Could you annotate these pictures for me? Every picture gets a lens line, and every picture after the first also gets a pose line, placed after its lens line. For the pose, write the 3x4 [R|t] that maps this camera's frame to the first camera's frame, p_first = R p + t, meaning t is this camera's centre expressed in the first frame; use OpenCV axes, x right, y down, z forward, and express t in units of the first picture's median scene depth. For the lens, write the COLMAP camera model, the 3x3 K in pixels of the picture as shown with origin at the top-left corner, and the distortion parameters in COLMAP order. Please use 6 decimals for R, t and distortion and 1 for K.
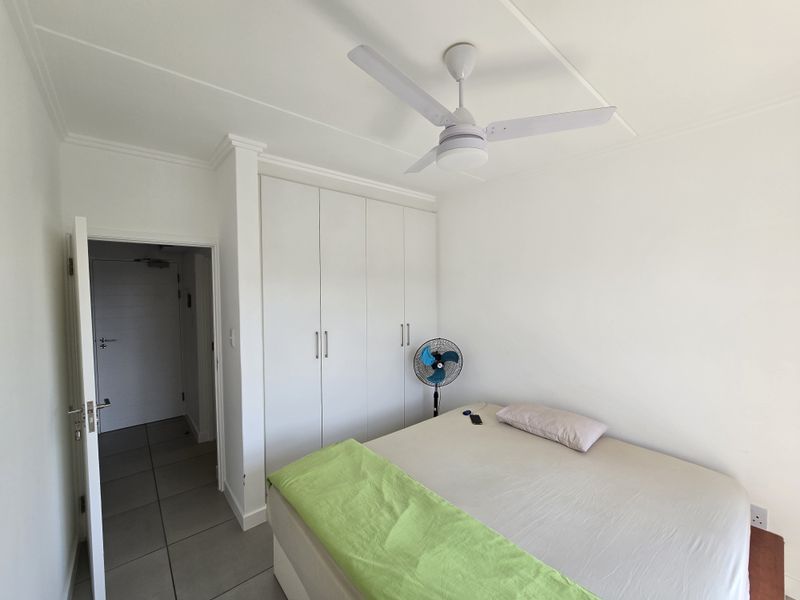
lens RADIAL K [[329.5, 0, 400.0], [0, 329.5, 300.0], [0, 0, 1]] dist [0.000820, 0.000154]
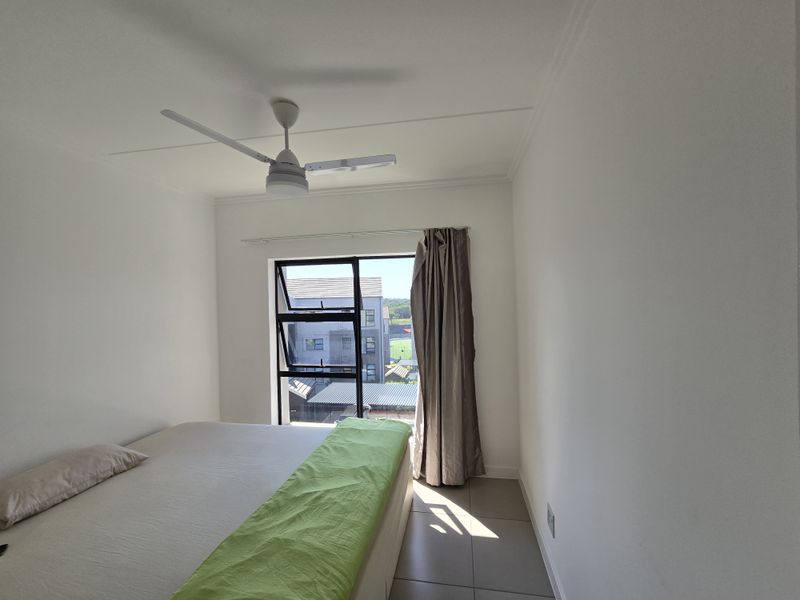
lens RADIAL K [[329.5, 0, 400.0], [0, 329.5, 300.0], [0, 0, 1]] dist [0.000820, 0.000154]
pose [[-0.631800, 0.018119, 0.774919, -0.905470], [0.051602, 0.998492, 0.018726, -0.005302], [-0.773412, 0.051818, -0.631783, 1.267147]]
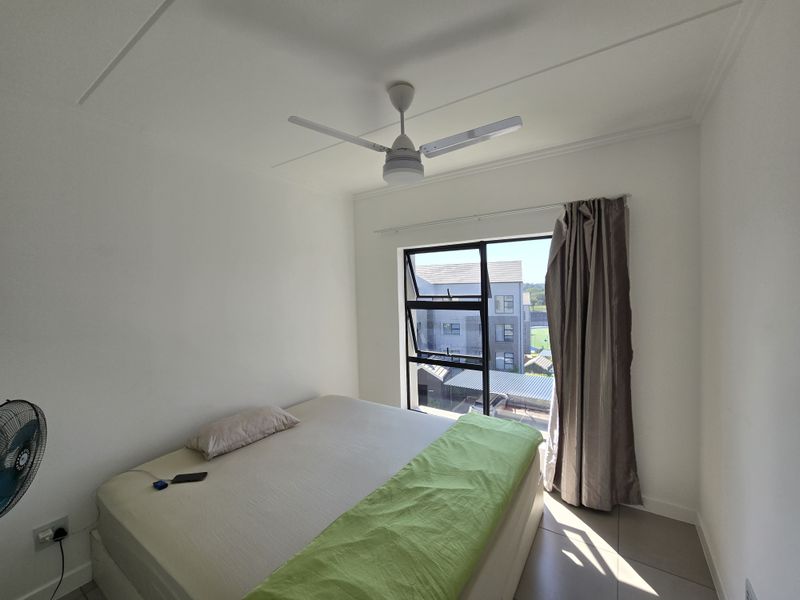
lens RADIAL K [[328.9, 0, 402.2], [0, 328.9, 300.7], [0, 0, 1]] dist [-0.002663, 0.000150]
pose [[-0.272272, -0.025530, 0.961882, -0.859535], [0.059645, 0.997278, 0.043353, -0.016444], [-0.960370, 0.069175, -0.270008, 1.162602]]
